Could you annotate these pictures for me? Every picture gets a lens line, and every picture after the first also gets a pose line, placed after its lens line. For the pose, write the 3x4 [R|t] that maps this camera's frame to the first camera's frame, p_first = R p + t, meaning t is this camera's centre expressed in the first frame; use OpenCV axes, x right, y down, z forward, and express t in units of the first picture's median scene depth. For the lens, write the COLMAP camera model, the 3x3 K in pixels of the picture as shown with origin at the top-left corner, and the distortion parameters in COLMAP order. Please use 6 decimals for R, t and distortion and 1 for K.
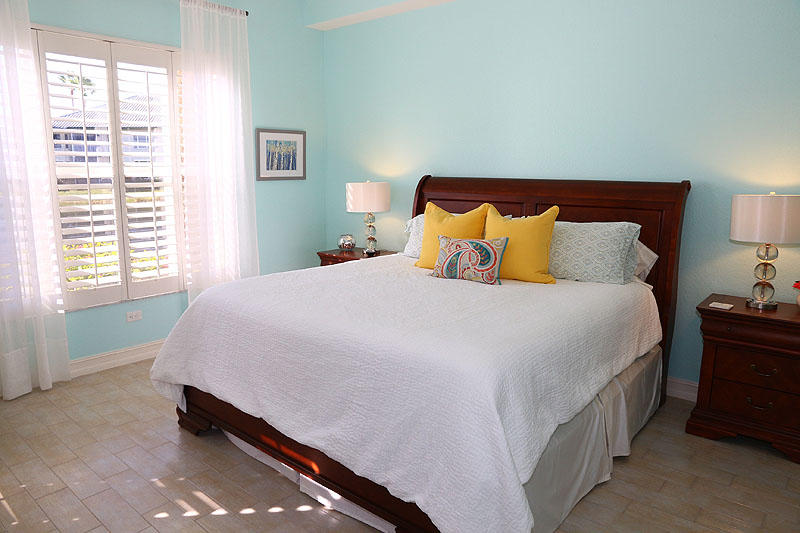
lens RADIAL K [[547.1, 0, 400.0], [0, 547.1, 266.5], [0, 0, 1]] dist [-0.091181, 0.040971]
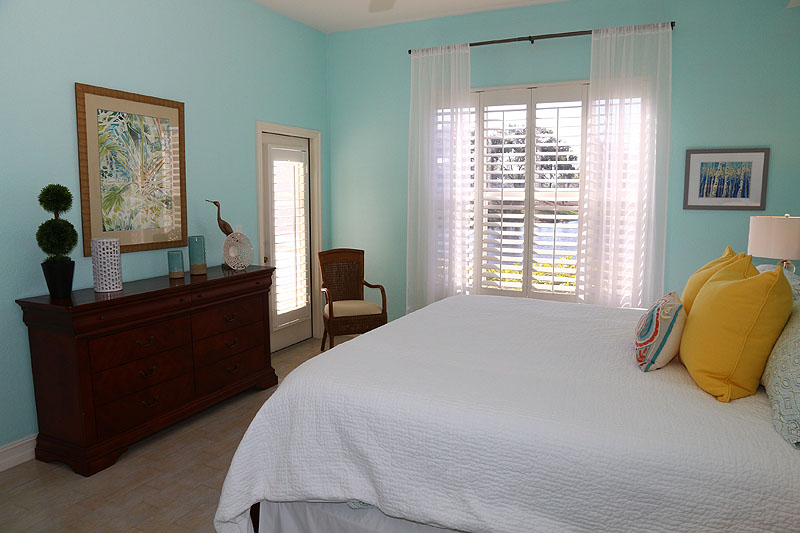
lens RADIAL K [[547.1, 0, 400.0], [0, 547.1, 266.5], [0, 0, 1]] dist [-0.091181, 0.040971]
pose [[0.254808, 0.121169, -0.959370, 0.464025], [-0.170178, 0.982253, 0.078860, -0.056917], [0.951899, 0.143170, 0.270906, 0.343350]]
